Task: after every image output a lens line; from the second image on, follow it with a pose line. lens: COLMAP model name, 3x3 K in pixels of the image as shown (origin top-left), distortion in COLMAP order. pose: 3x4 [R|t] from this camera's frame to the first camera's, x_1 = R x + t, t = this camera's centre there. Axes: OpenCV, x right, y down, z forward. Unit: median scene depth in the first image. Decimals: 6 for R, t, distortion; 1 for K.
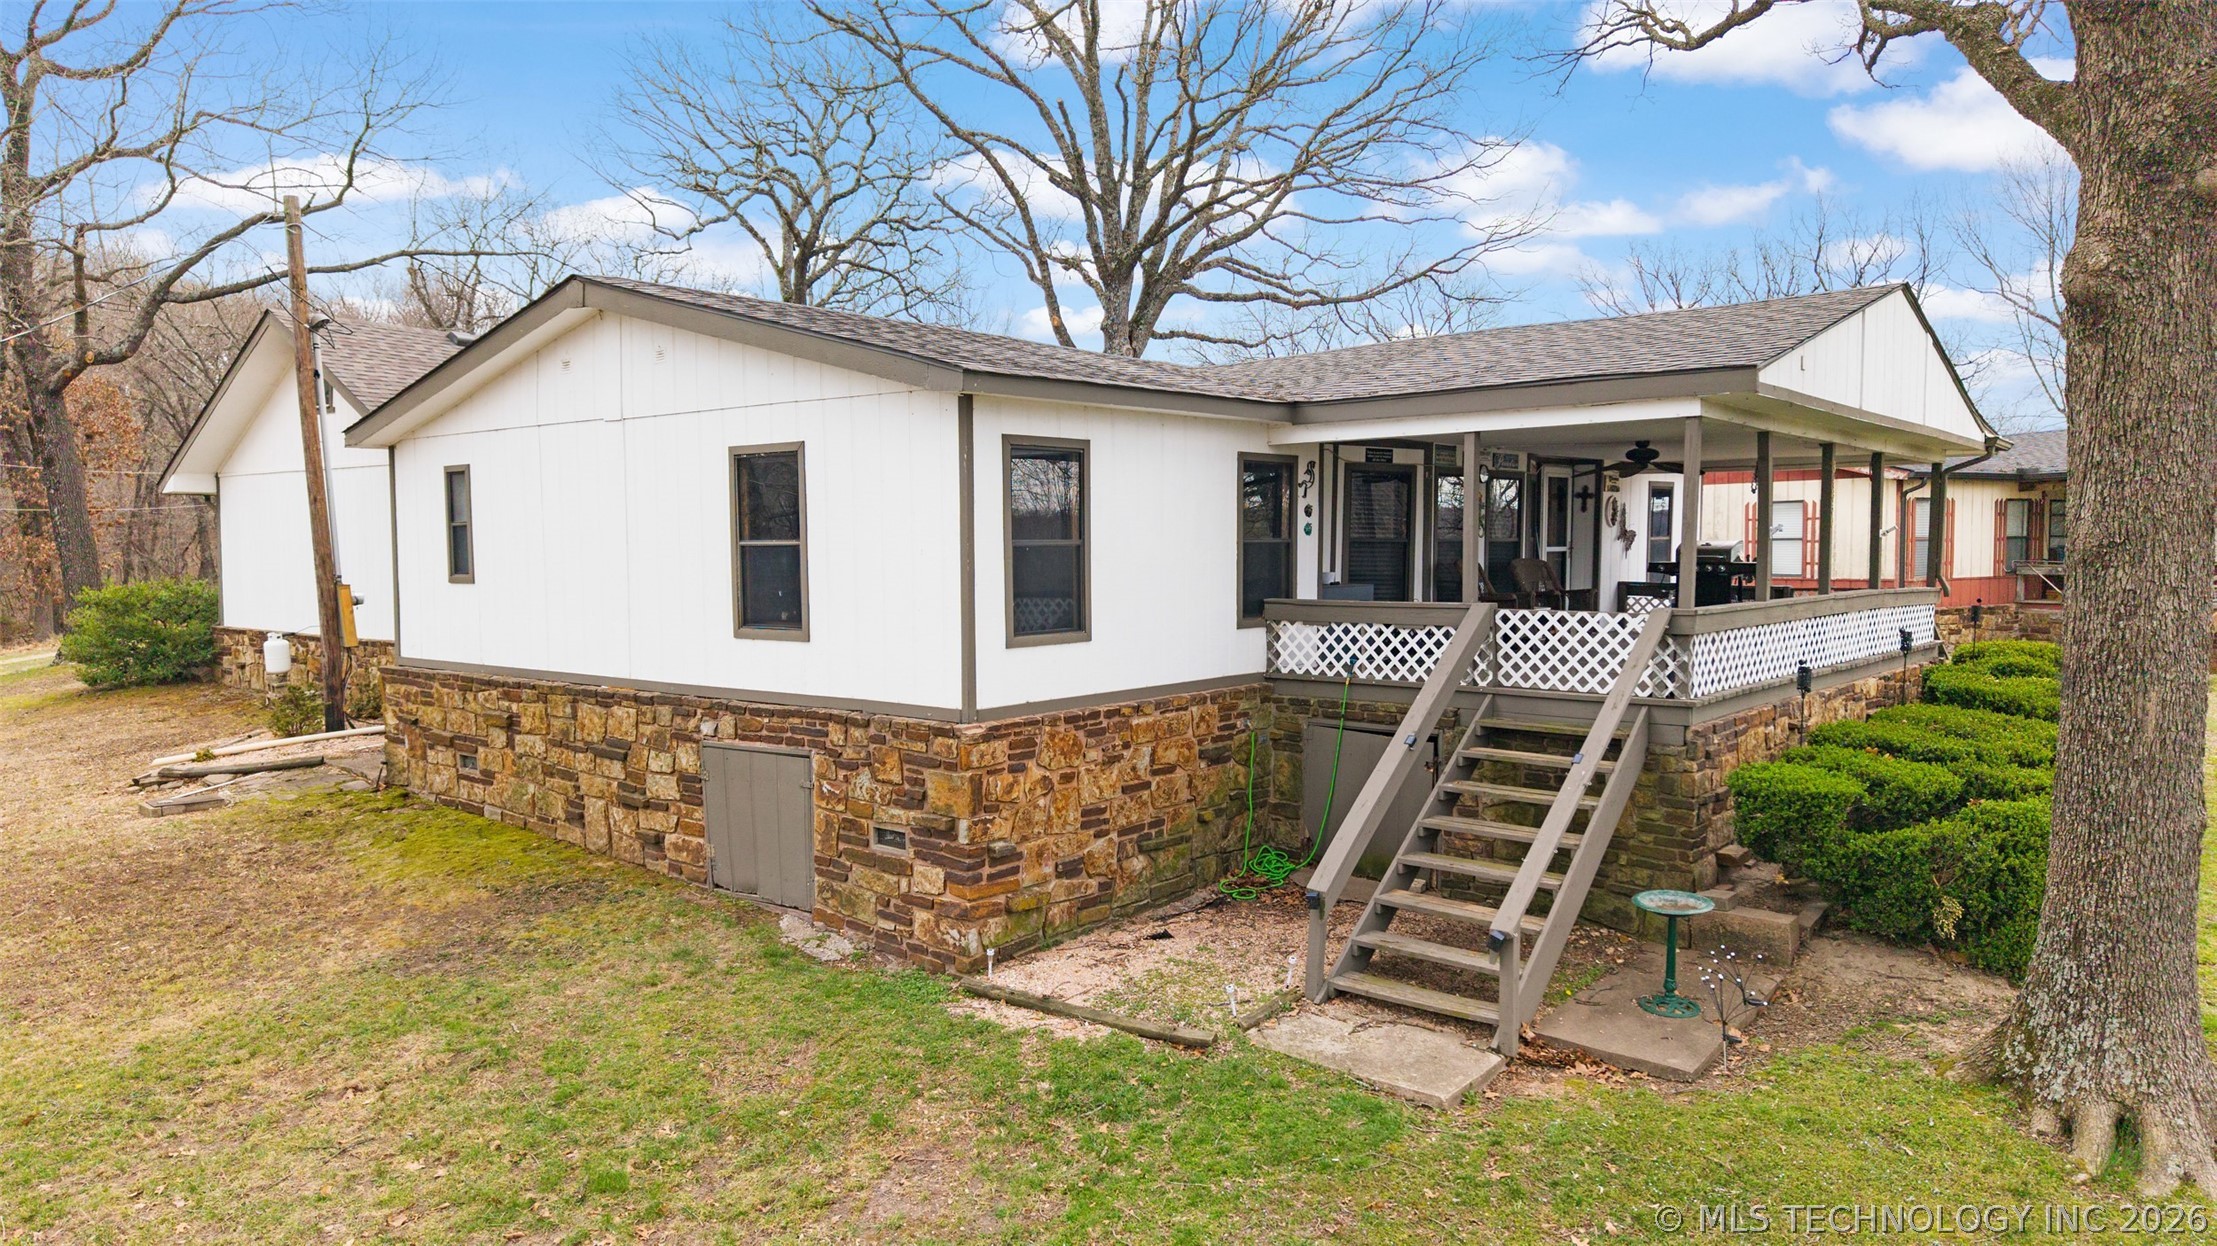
lens RADIAL K [[1473.4, 0, 1108.5], [0, 1473.4, 623.0], [0, 0, 1]] dist [0.023123, -0.003265]
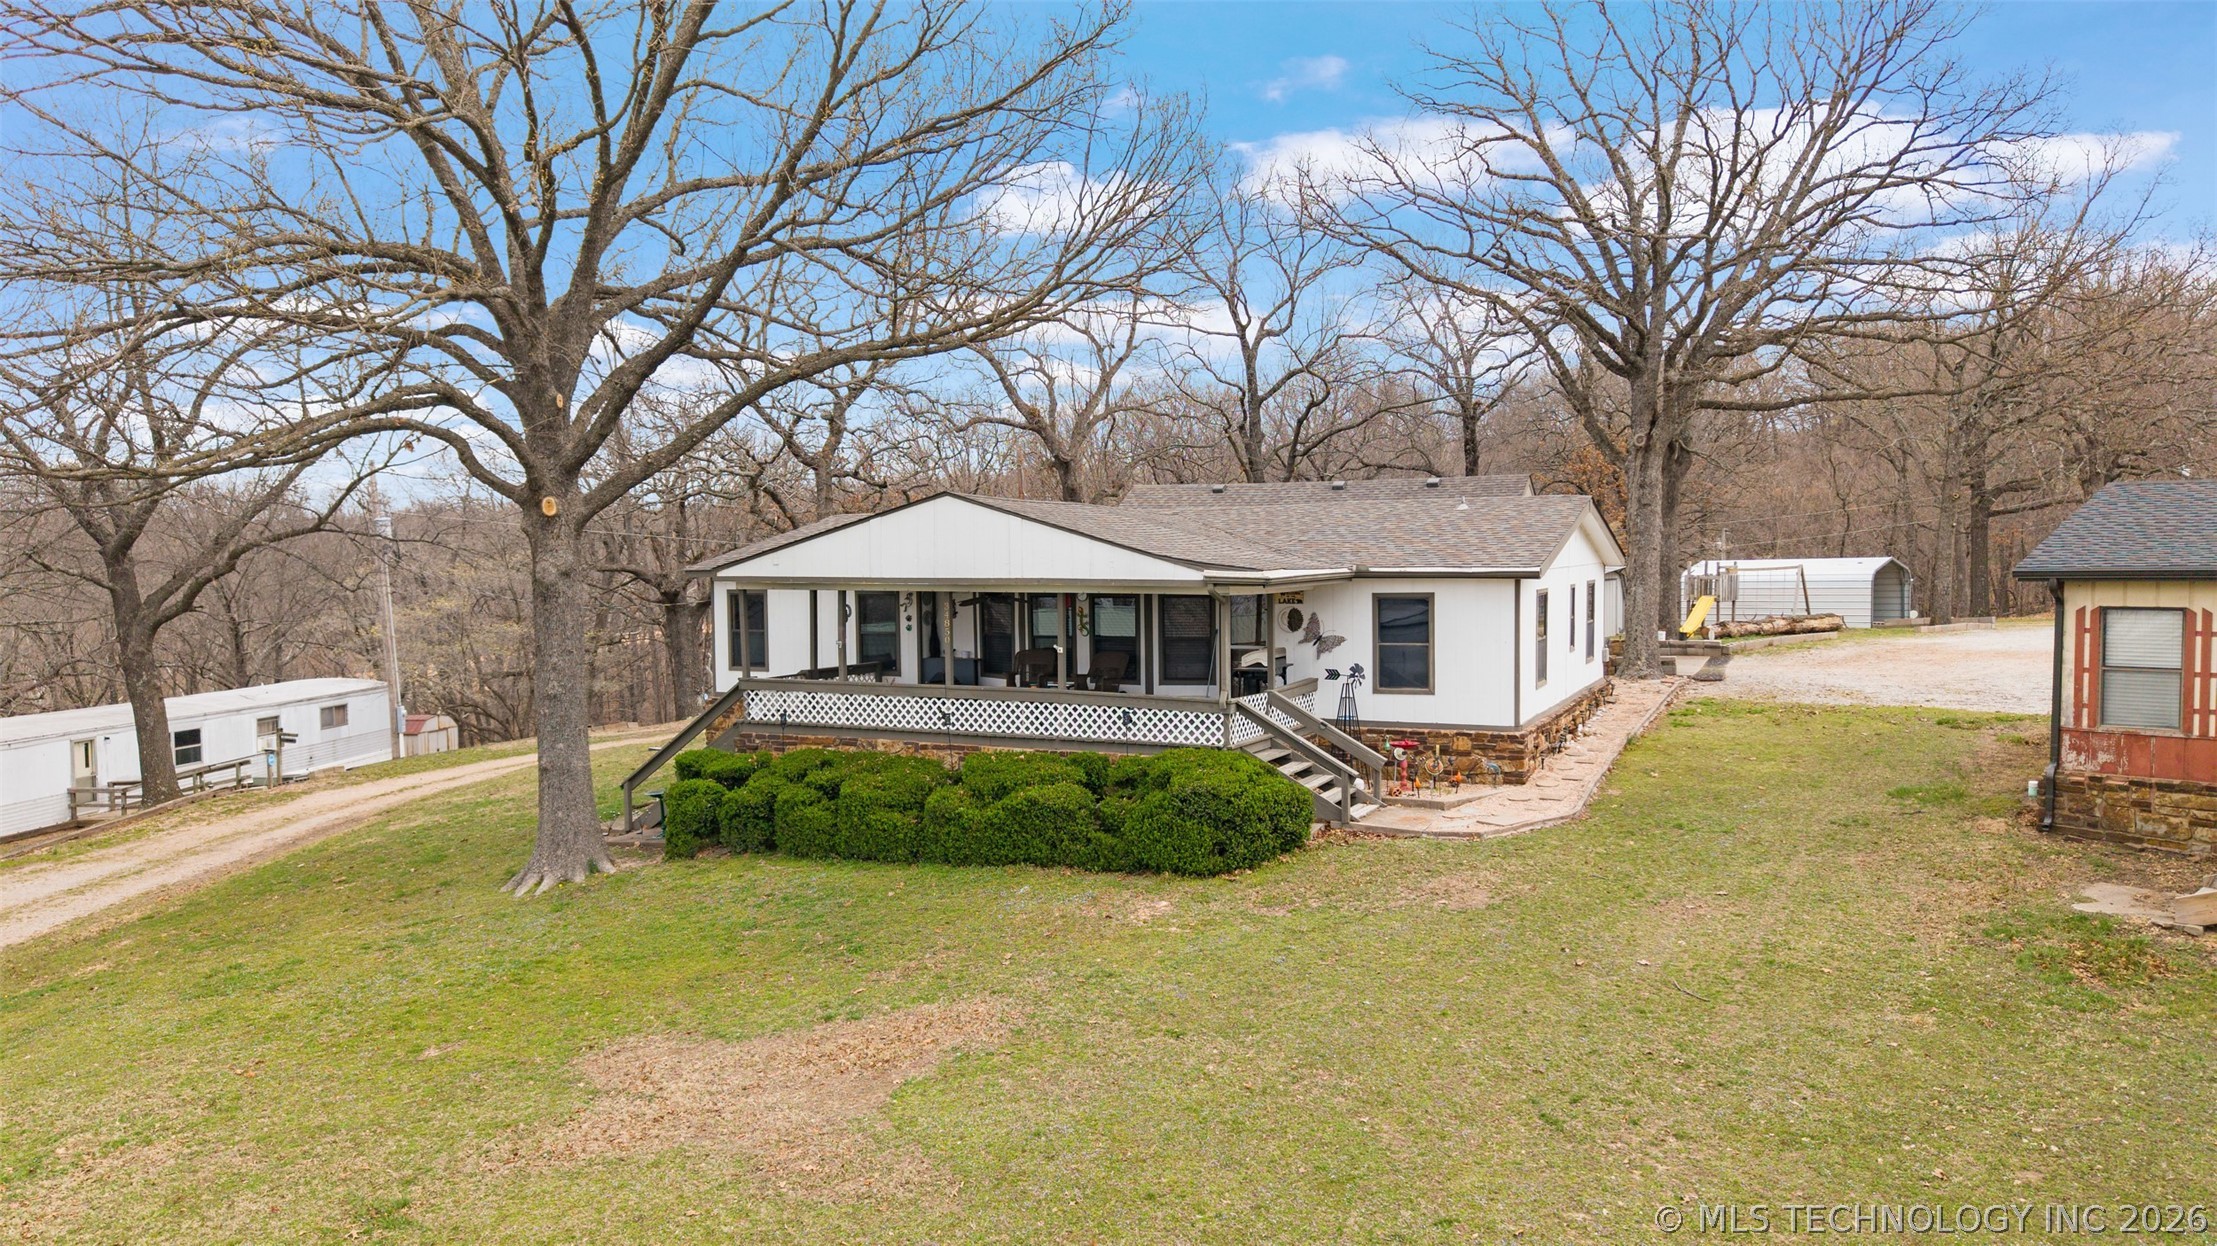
lens RADIAL K [[1462.1, 0, 1104.8], [0, 1462.1, 613.5], [0, 0, 1]] dist [0.082379, -0.142022]
pose [[0.240700, 0.040776, -0.969743, 2.052427], [-0.051294, 0.998255, 0.029244, -0.152544], [0.969243, 0.042703, 0.242371, 0.780551]]
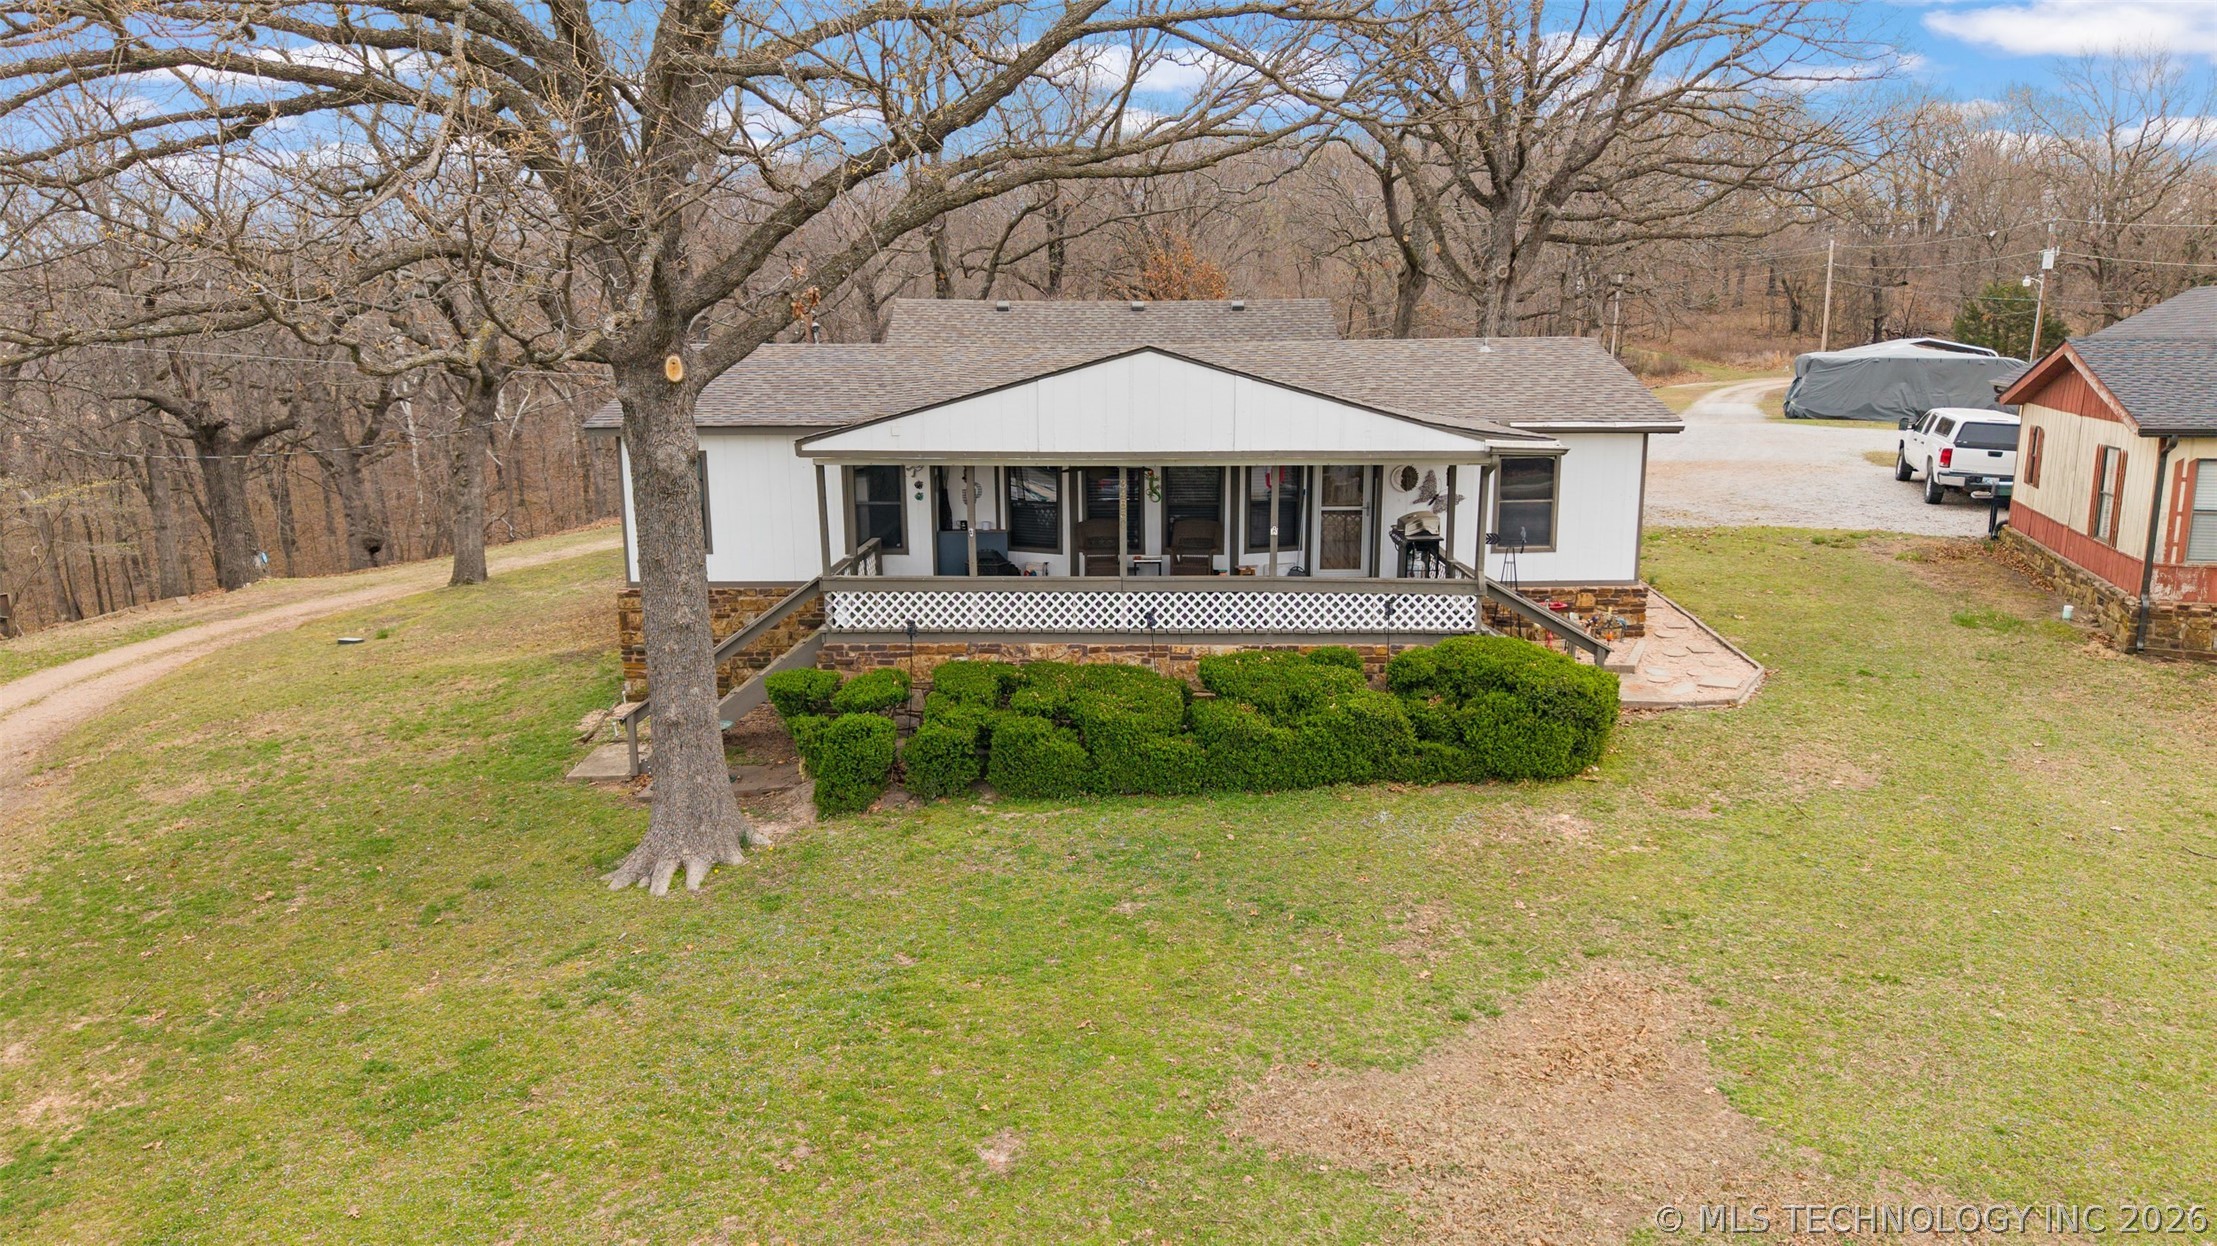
lens RADIAL K [[1473.4, 0, 1108.5], [0, 1473.4, 623.0], [0, 0, 1]] dist [0.023123, -0.003265]
pose [[0.625077, 0.150072, -0.766001, 1.510236], [-0.044003, 0.986558, 0.157375, -0.189152], [0.779322, -0.064665, 0.623278, 0.150294]]
